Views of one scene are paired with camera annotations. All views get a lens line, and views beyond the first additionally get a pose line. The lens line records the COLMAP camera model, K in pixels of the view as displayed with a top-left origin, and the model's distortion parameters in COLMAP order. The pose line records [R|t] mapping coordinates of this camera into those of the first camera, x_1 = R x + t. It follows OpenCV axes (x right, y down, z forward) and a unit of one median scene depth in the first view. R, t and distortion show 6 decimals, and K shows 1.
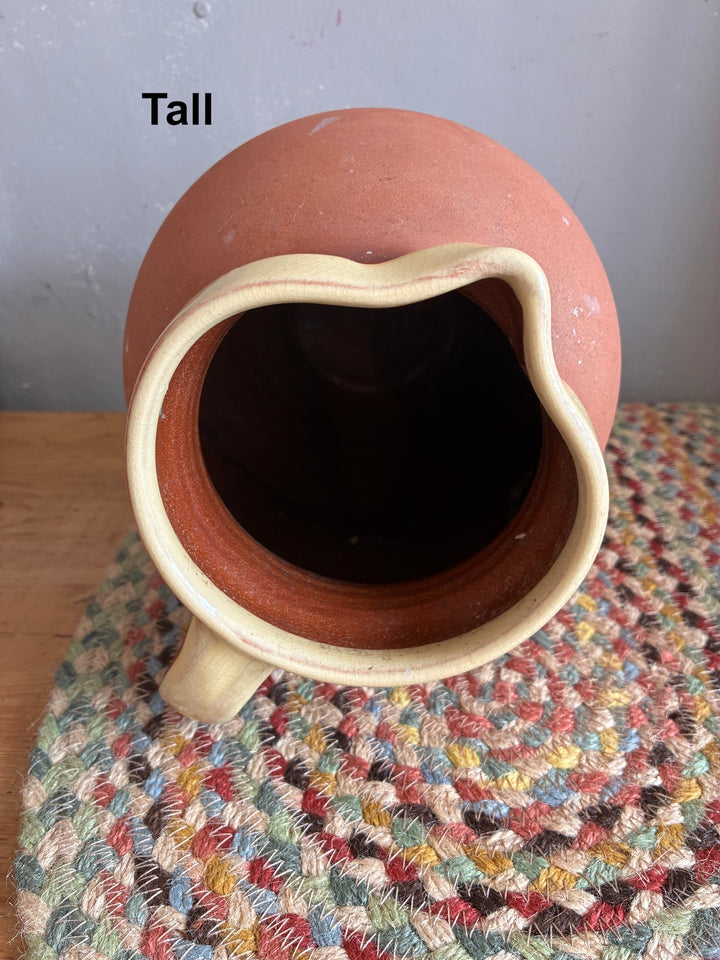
lens RADIAL K [[740.8, 0, 354.7], [0, 740.8, 492.4], [0, 0, 1]] dist [0.022973, -0.058257]
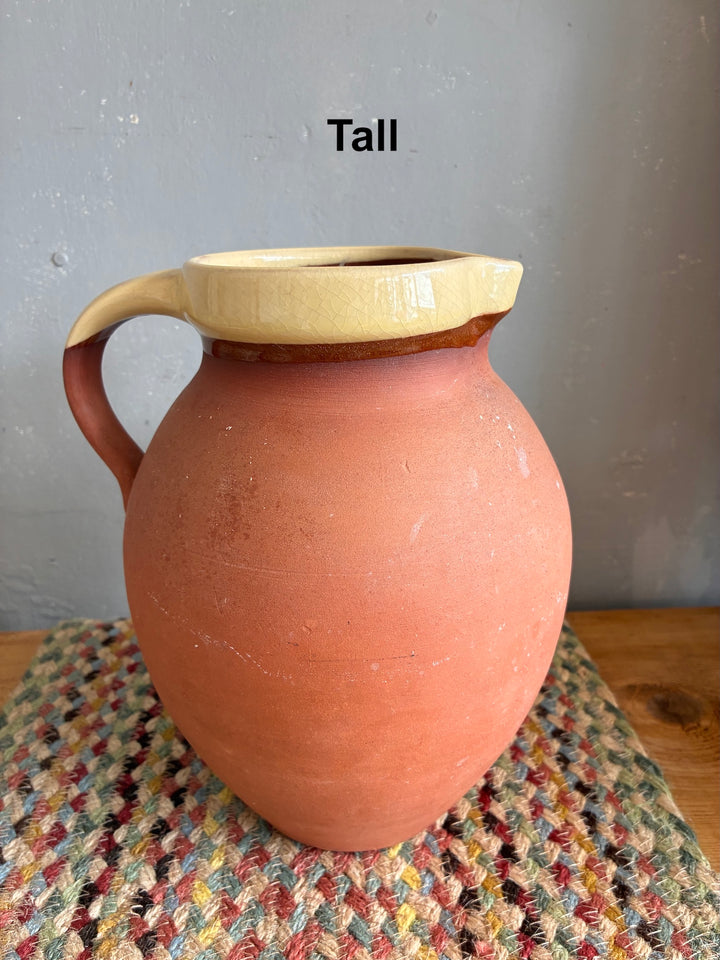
lens RADIAL K [[740.8, 0, 355.8], [0, 740.8, 480.8], [0, 0, 1]] dist [0.022973, -0.058257]
pose [[0.992954, -0.015193, 0.117520, 0.157220], [0.035285, 0.984667, -0.170840, -0.247834], [-0.113123, 0.173783, 0.978265, -0.063571]]
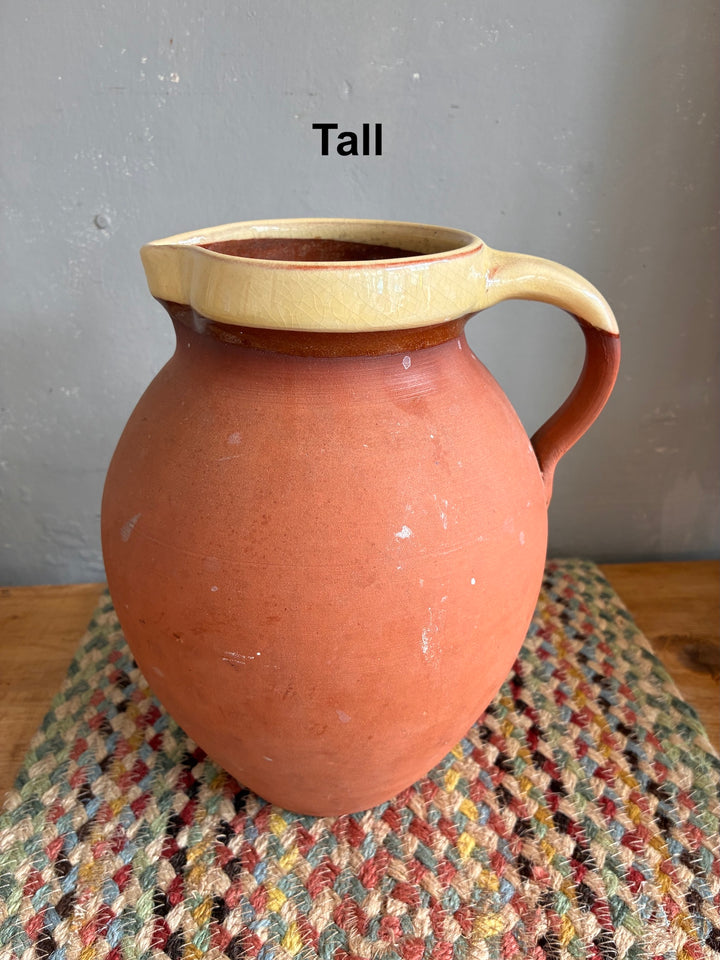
lens RADIAL K [[740.8, 0, 357.4], [0, 740.8, 484.1], [0, 0, 1]] dist [0.022973, -0.058257]
pose [[0.993990, -0.027461, 0.105971, 0.060699], [0.037179, 0.995170, -0.090849, -0.276466], [-0.102964, 0.094243, 0.990210, -0.114298]]
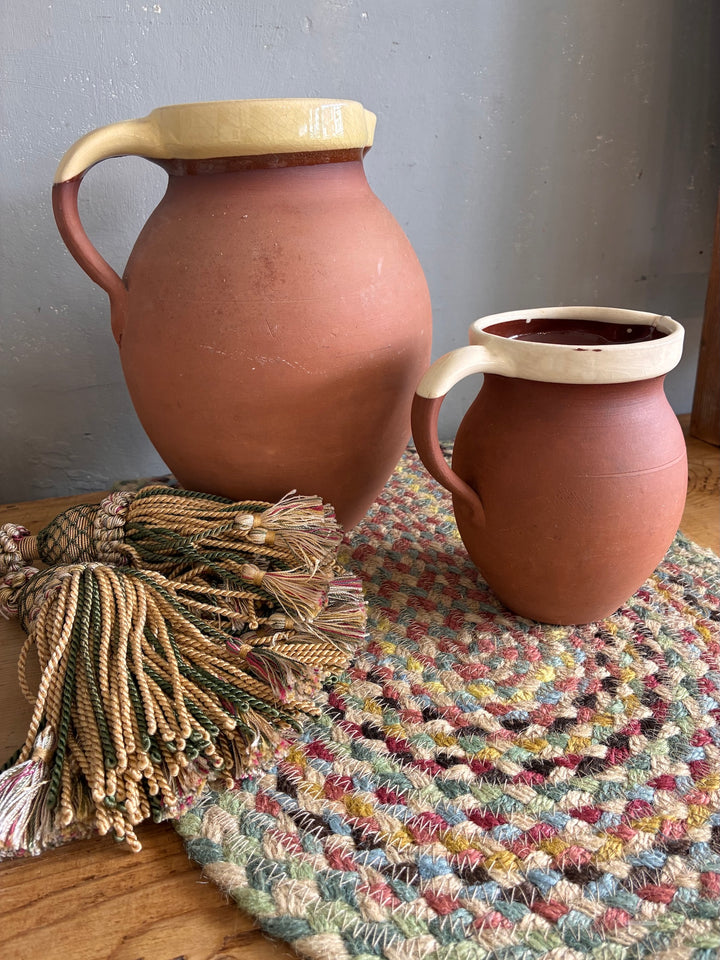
lens RADIAL K [[740.8, 0, 362.9], [0, 740.8, 474.6], [0, 0, 1]] dist [0.022973, -0.058257]
pose [[0.934574, -0.127031, 0.332317, -0.420298], [0.167940, 0.980983, -0.097307, 0.059882], [-0.313636, 0.146750, 0.938135, -0.239637]]
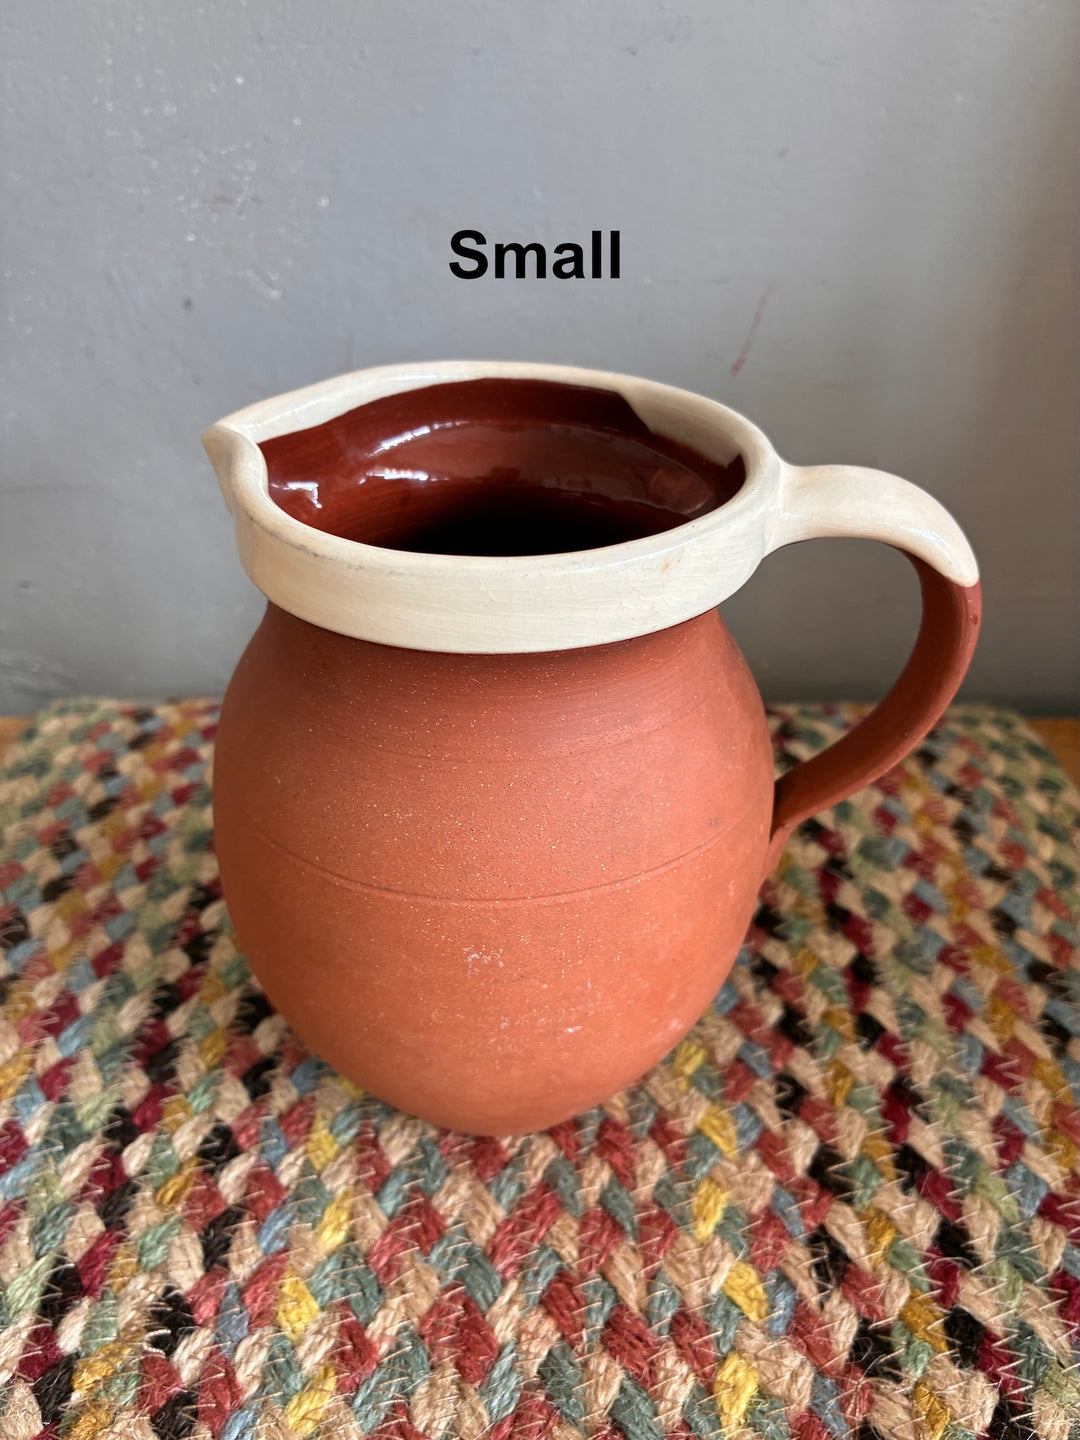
lens RADIAL K [[1111.1, 0, 528.8], [0, 1111.1, 738.6], [0, 0, 1]] dist [0.022973, -0.058257]
pose [[0.997936, -0.003662, 0.064110, 0.162667], [-0.000617, 0.997780, 0.066598, -0.287692], [-0.064211, -0.066500, 0.995718, 0.413395]]
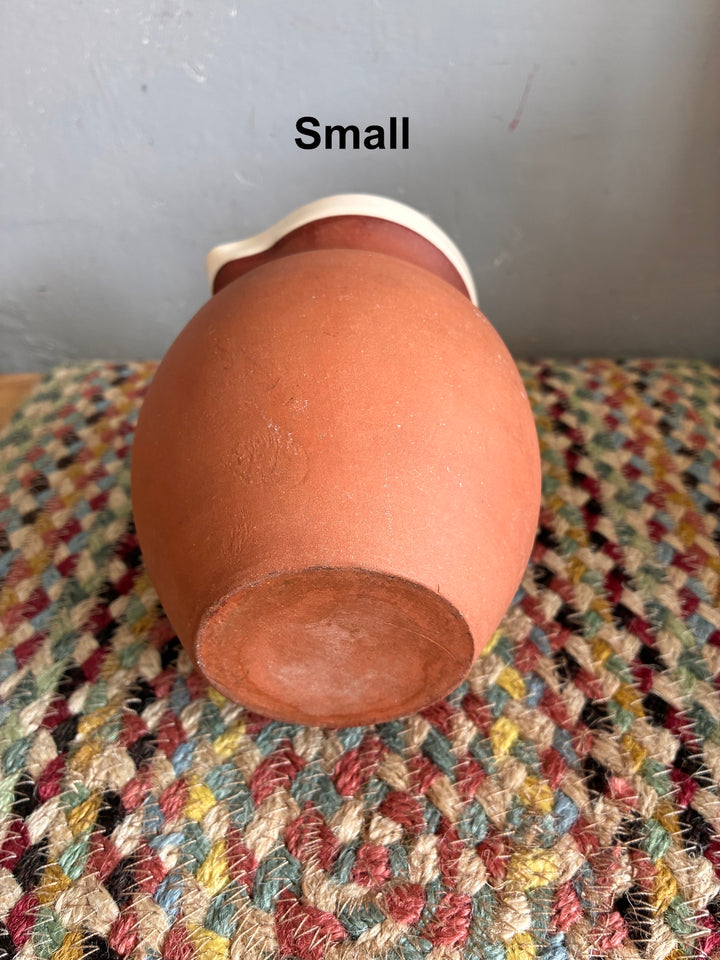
lens RADIAL K [[740.8, 0, 353.5], [0, 740.8, 489.8], [0, 0, 1]] dist [0.022973, -0.058257]
pose [[0.999592, -0.011880, 0.025994, 0.175895], [0.009016, 0.994148, 0.107652, -0.133559], [-0.027121, -0.107374, 0.993849, 0.387336]]
